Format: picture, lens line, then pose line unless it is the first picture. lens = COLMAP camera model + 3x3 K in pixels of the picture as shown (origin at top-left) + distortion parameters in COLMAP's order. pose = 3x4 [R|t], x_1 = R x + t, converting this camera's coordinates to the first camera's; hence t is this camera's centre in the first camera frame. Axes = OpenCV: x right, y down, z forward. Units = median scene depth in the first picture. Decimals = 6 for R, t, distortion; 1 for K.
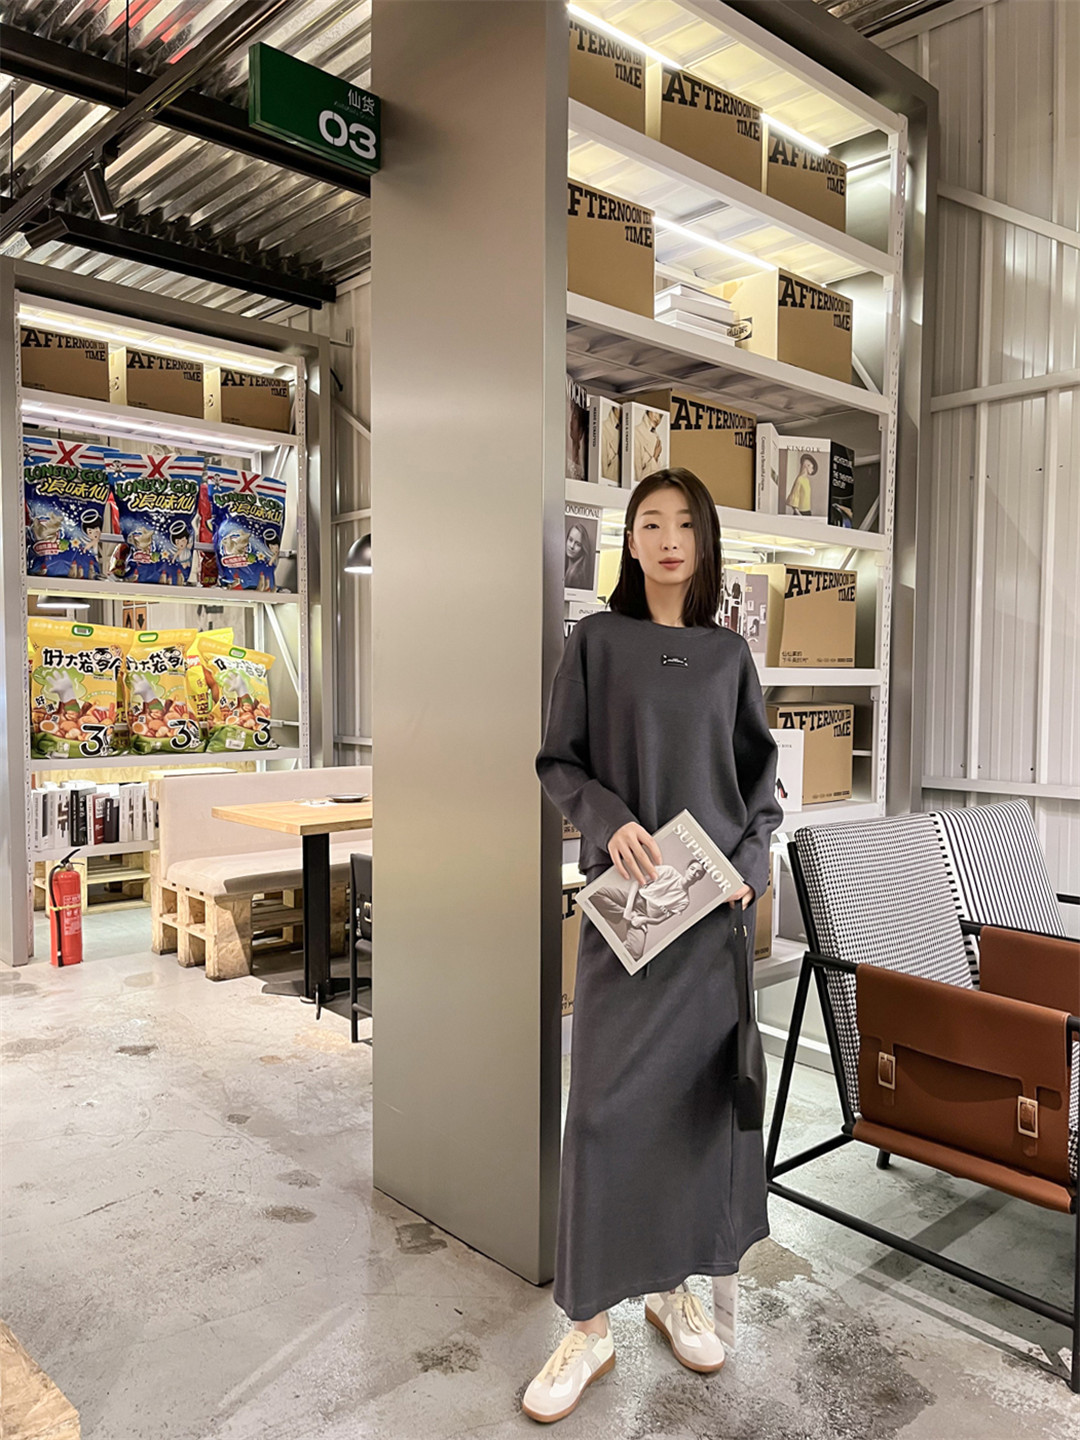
lens RADIAL K [[1122.0, 0, 526.5], [0, 1122.0, 722.0], [0, 0, 1]] dist [0.056426, -0.067365]
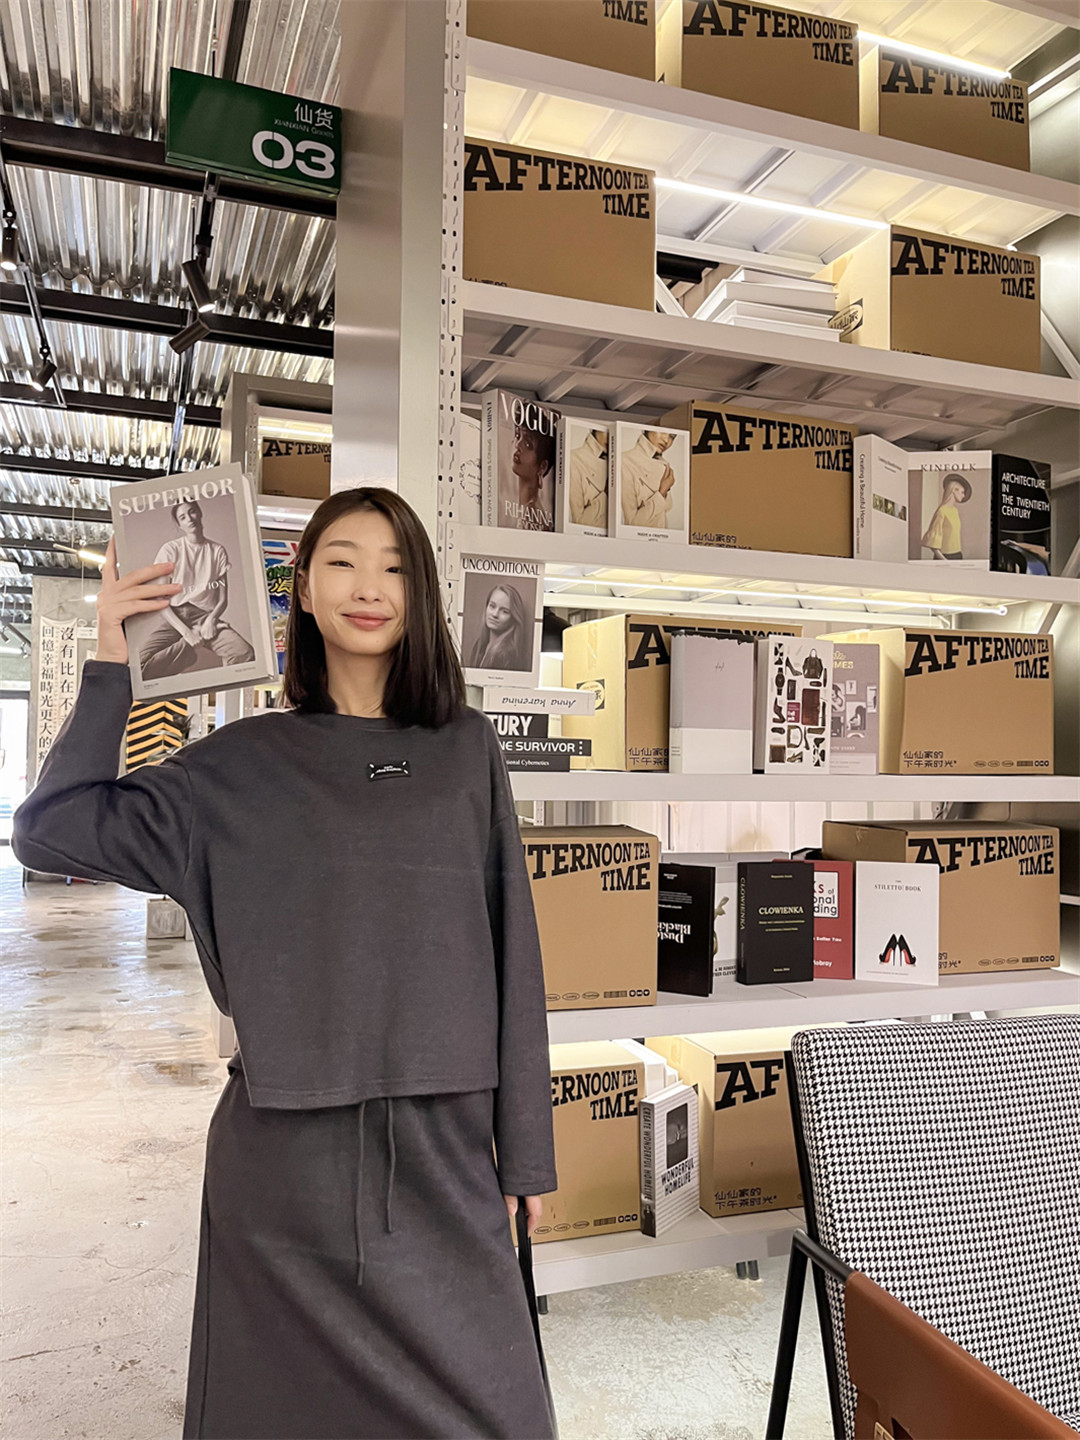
lens RADIAL K [[1122.0, 0, 464.3], [0, 1122.0, 719.3], [0, 0, 1]] dist [0.056426, -0.067365]
pose [[0.923791, -0.009718, -0.382775, 0.244202], [-0.021197, 0.996847, -0.076466, -0.023271], [0.382311, 0.078752, 0.920672, 0.247085]]
